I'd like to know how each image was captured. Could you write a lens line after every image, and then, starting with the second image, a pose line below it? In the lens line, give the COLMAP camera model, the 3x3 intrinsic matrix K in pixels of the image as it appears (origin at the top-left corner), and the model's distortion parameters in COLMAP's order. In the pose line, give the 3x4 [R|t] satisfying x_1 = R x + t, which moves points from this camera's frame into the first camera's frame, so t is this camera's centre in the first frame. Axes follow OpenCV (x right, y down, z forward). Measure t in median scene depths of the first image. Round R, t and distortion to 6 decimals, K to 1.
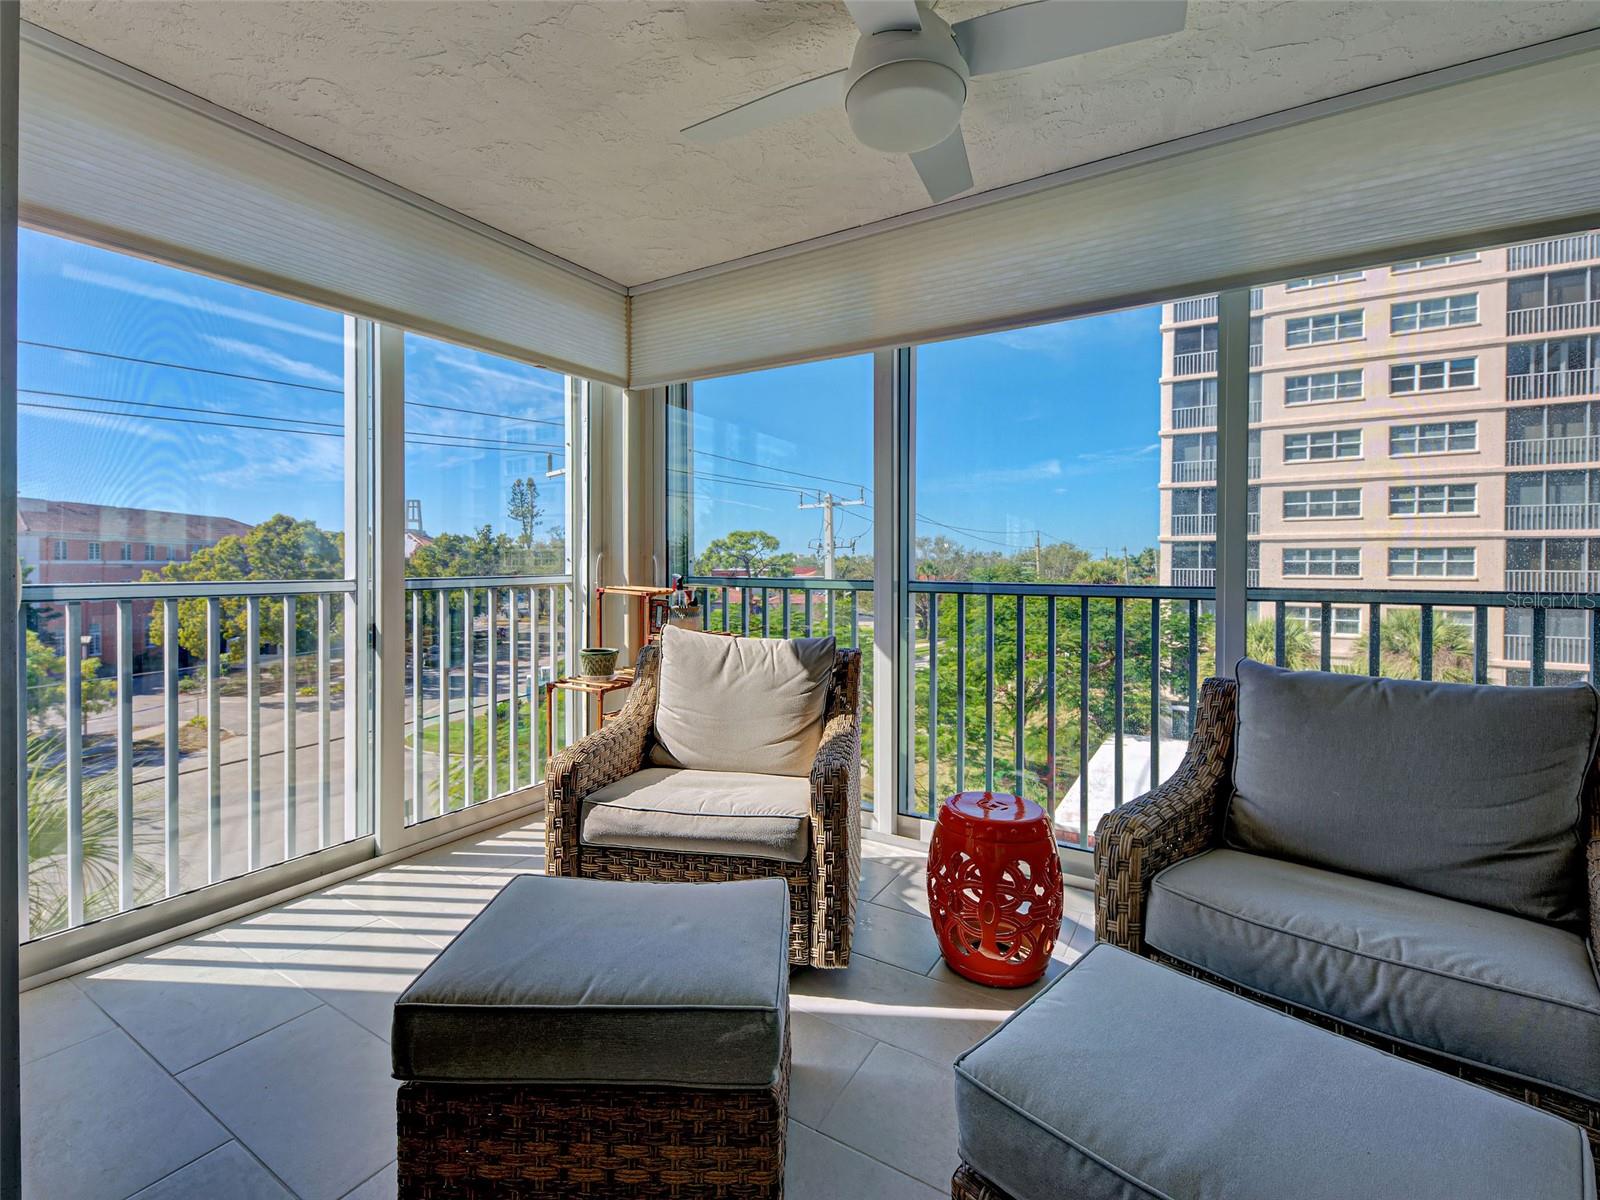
lens RADIAL K [[766.2, 0, 836.1], [0, 766.2, 568.7], [0, 0, 1]] dist [0.013686, -0.001138]
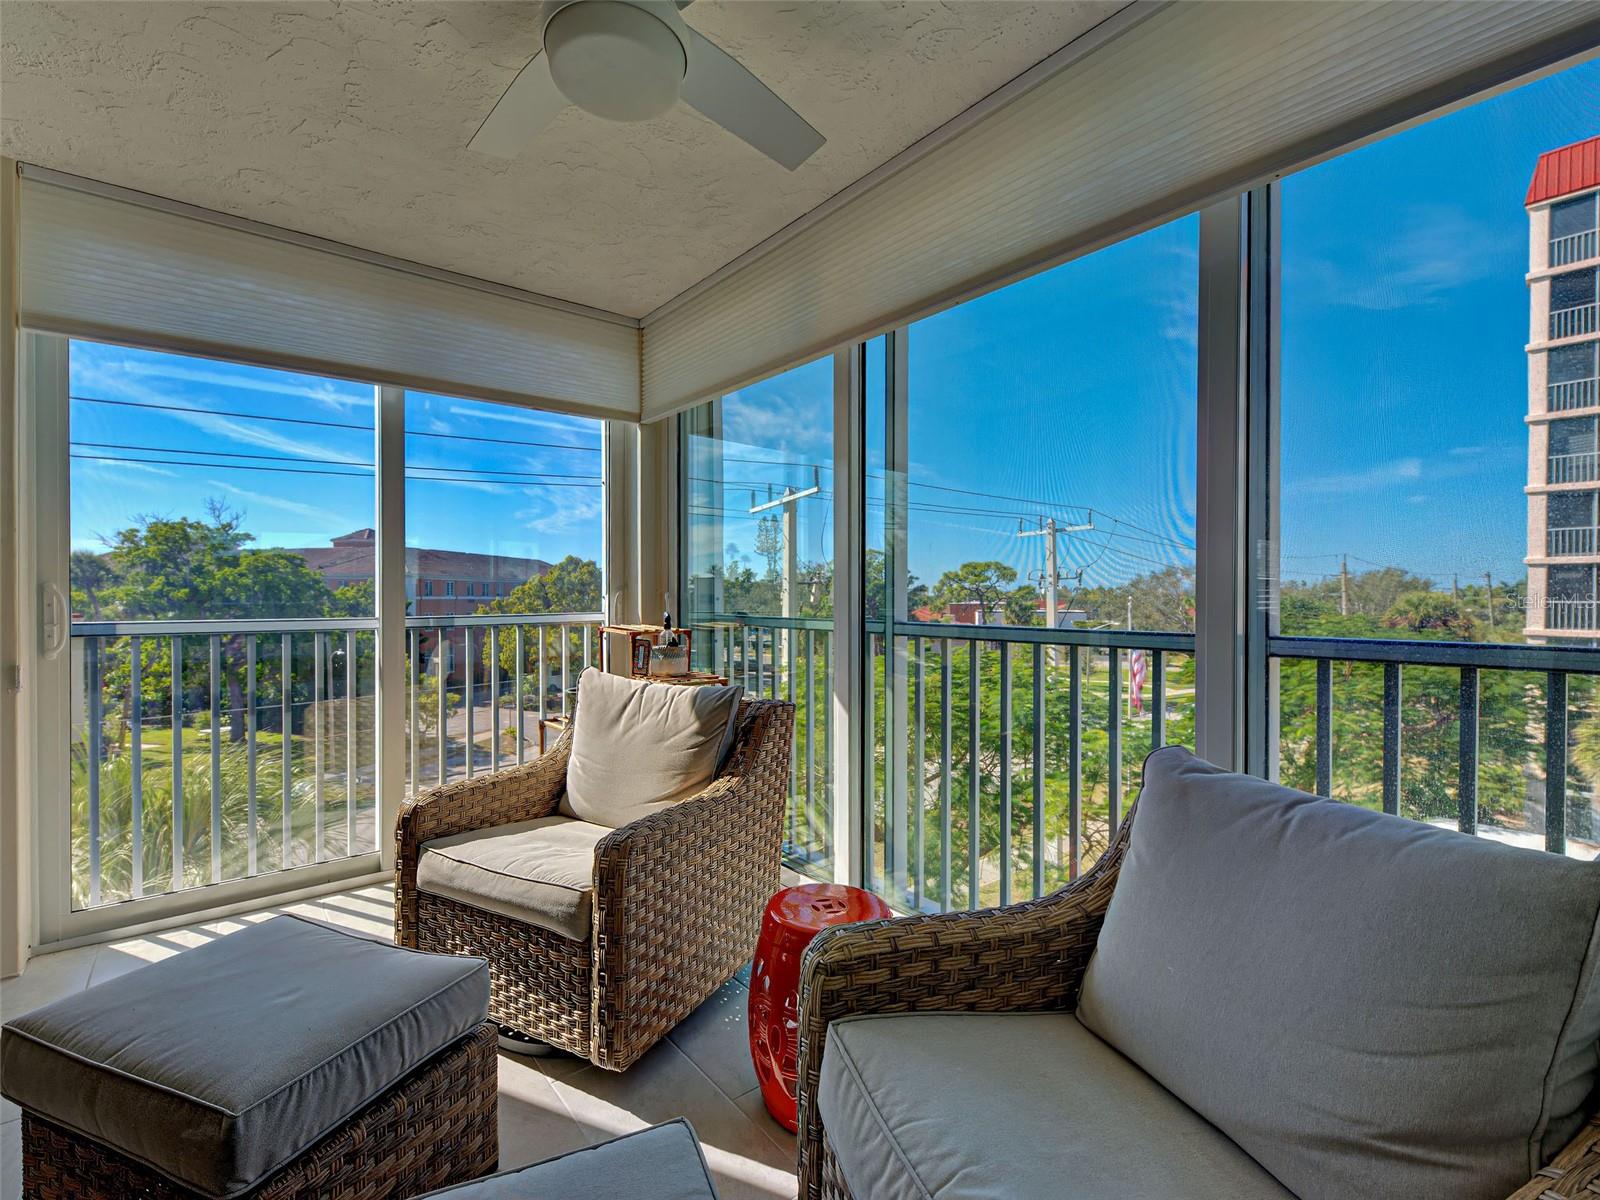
lens RADIAL K [[797.0, 0, 800.0], [0, 797.0, 600.0], [0, 0, 1]] dist [0.011938, -0.000290]
pose [[0.932170, -0.002557, -0.362012, 0.290478], [0.001808, 0.999995, -0.002407, -0.005562], [0.362017, 0.001589, 0.932170, 0.126250]]
